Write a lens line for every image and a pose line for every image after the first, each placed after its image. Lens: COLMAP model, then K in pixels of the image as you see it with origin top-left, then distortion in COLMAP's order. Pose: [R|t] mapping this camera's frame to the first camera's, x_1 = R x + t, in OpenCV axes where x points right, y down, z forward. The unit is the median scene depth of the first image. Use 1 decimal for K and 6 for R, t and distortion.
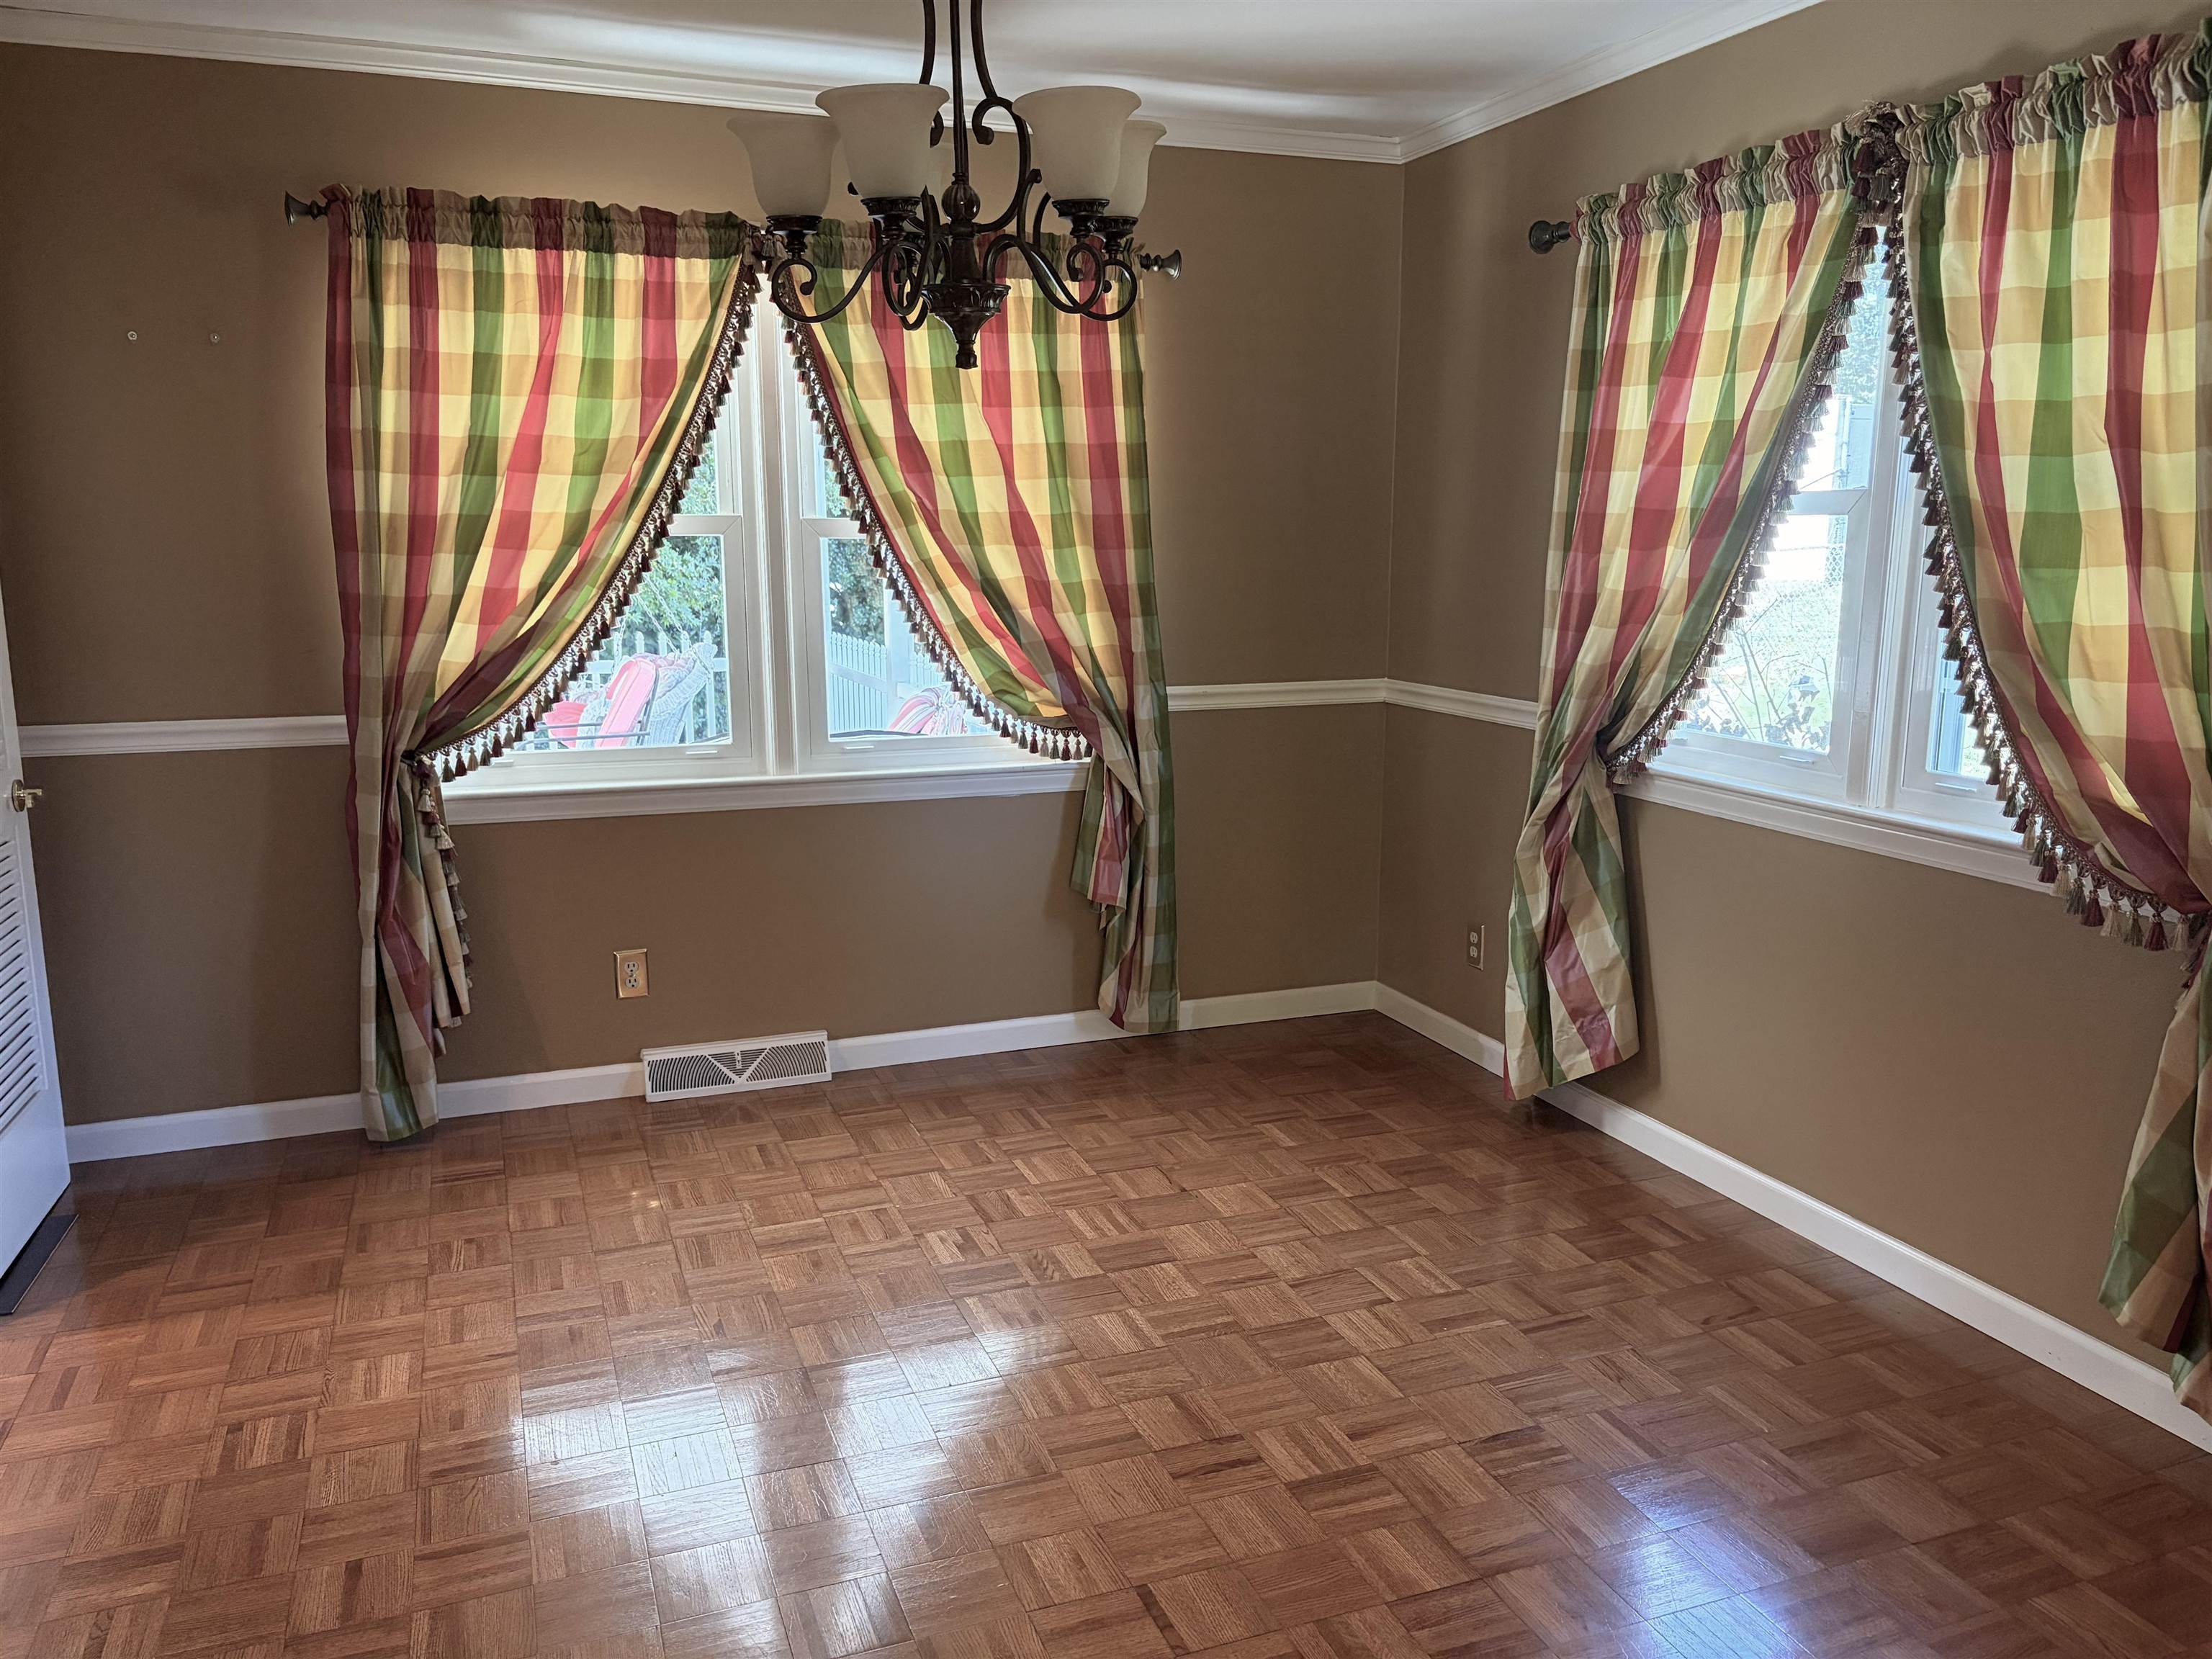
lens RADIAL K [[1678.4, 0, 1114.1], [0, 1678.4, 831.5], [0, 0, 1]] dist [0.015704, -0.009025]
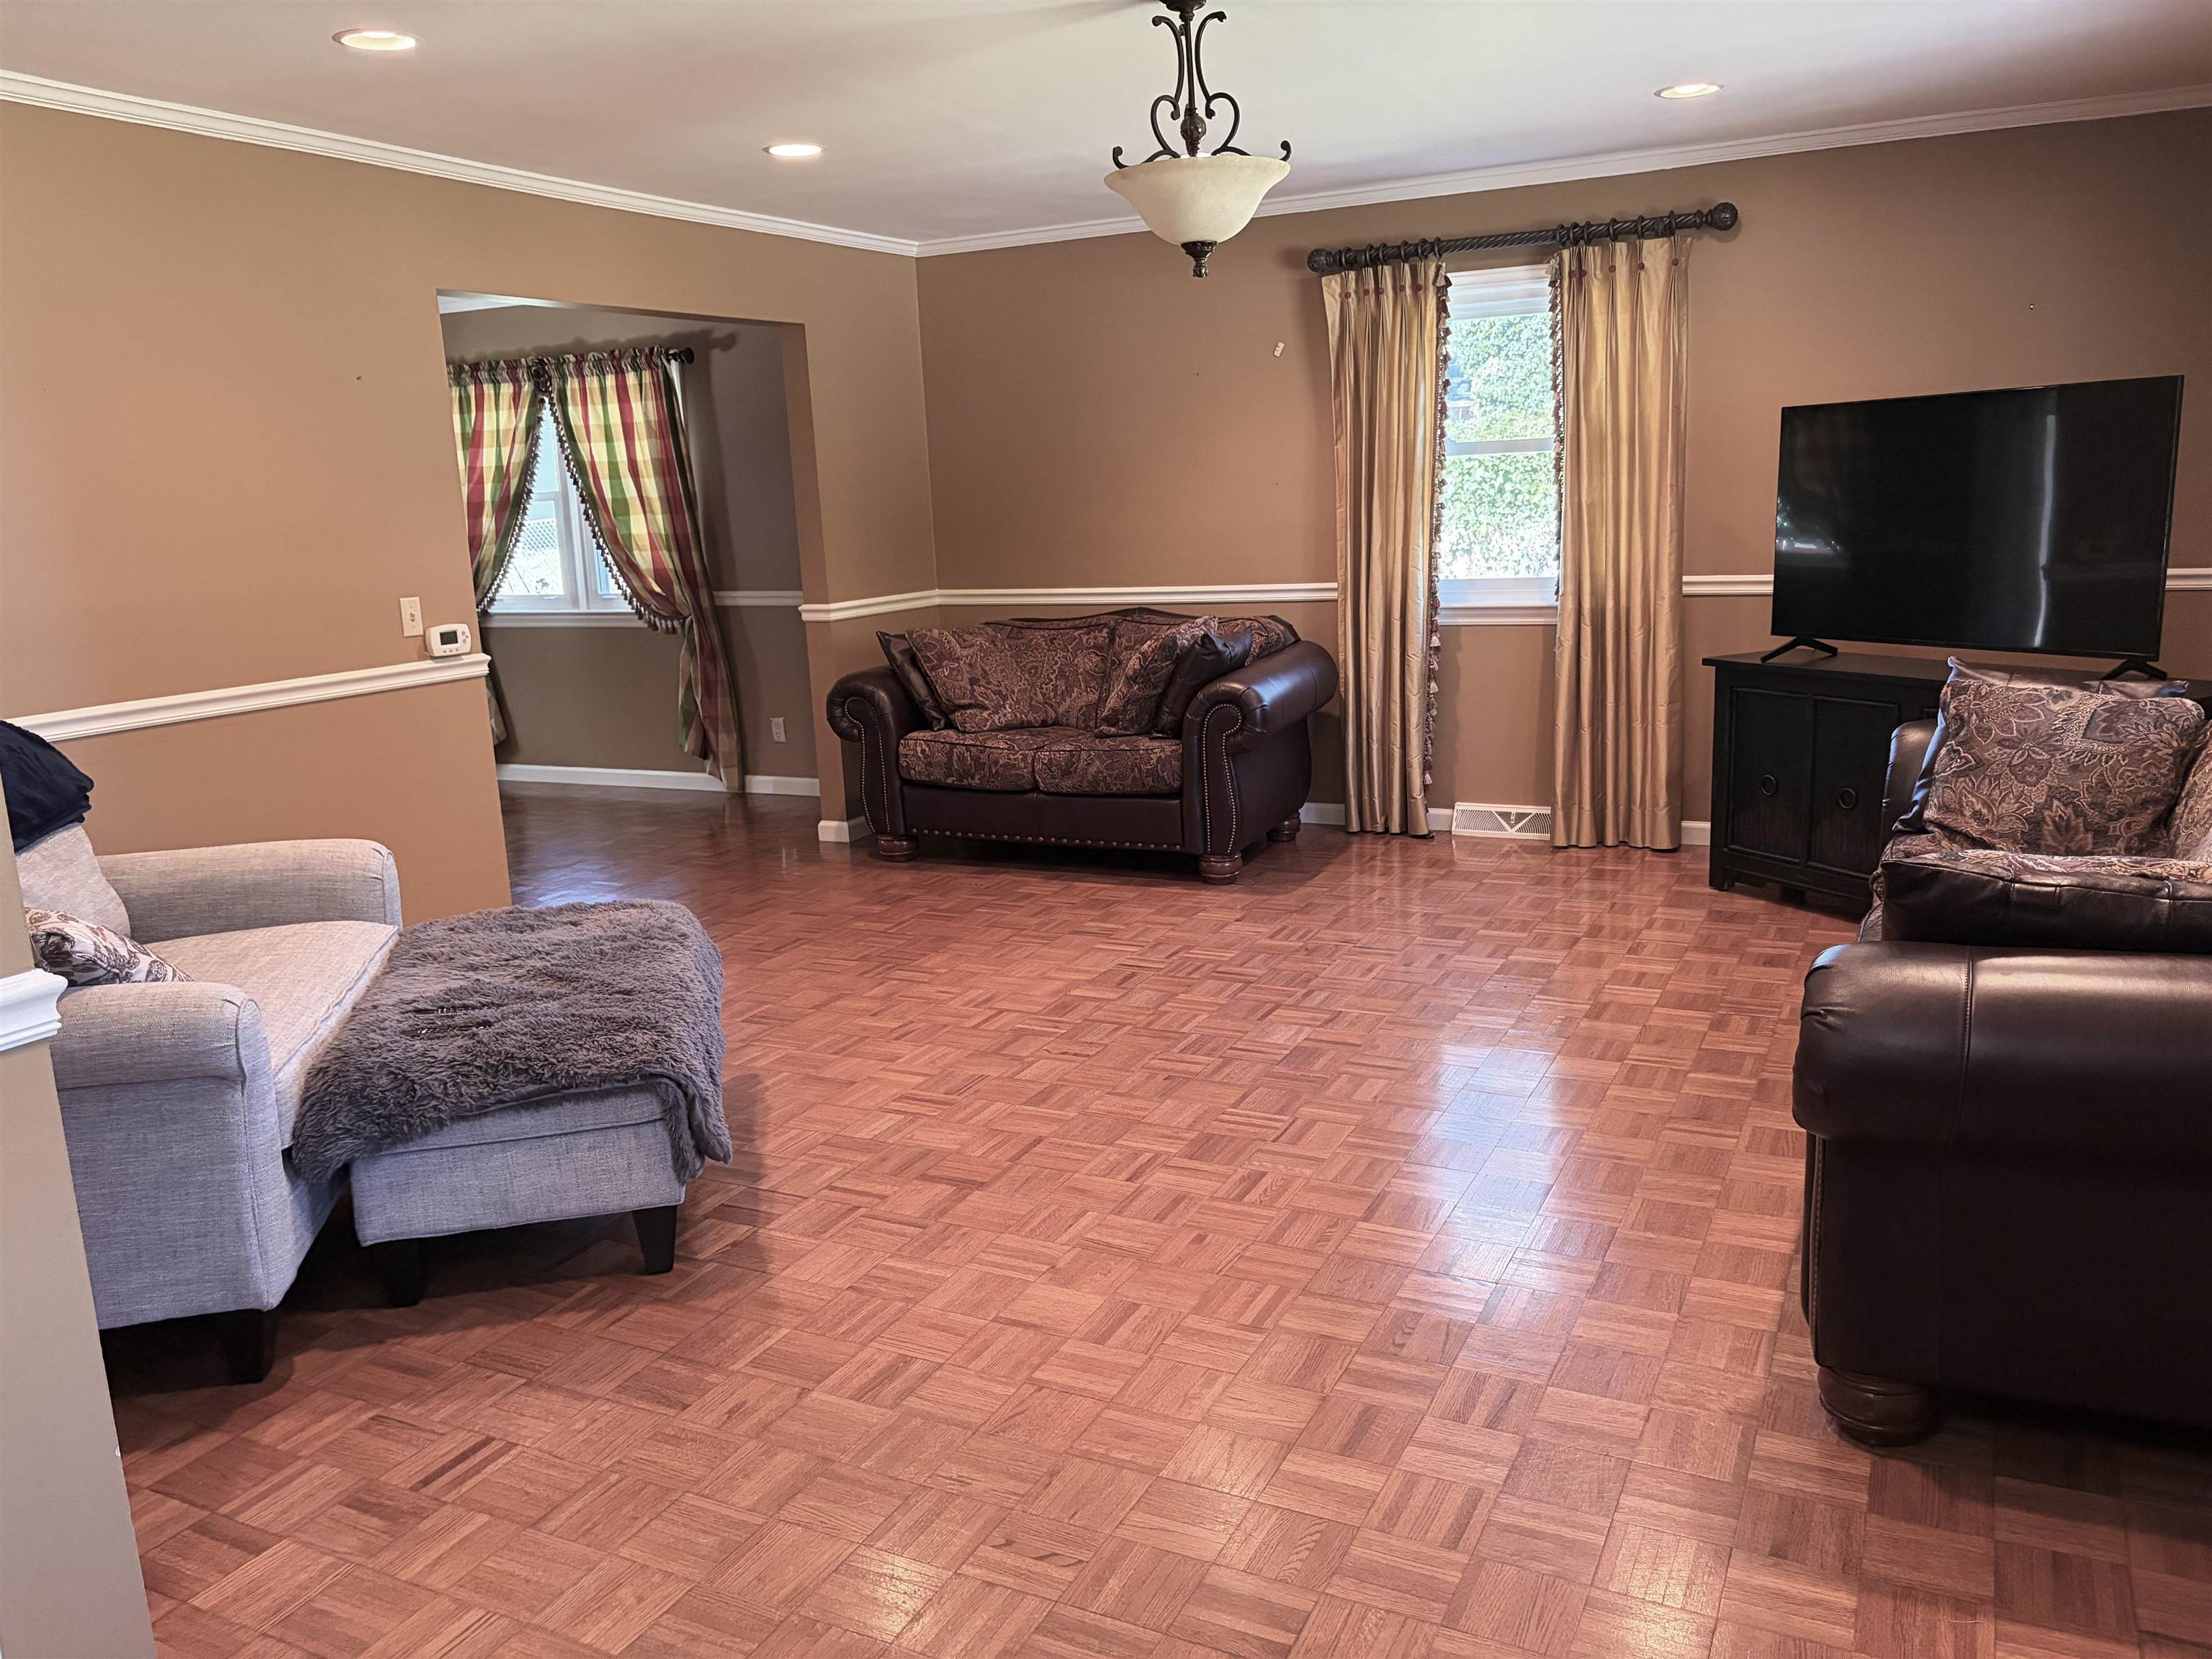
lens RADIAL K [[1678.4, 0, 1107.6], [0, 1678.4, 825.6], [0, 0, 1]] dist [0.015704, -0.009025]
pose [[0.740453, -0.165363, 0.651448, -0.820575], [0.163135, 0.984494, 0.064479, 0.323028], [-0.652009, 0.058530, 0.755949, -1.737934]]
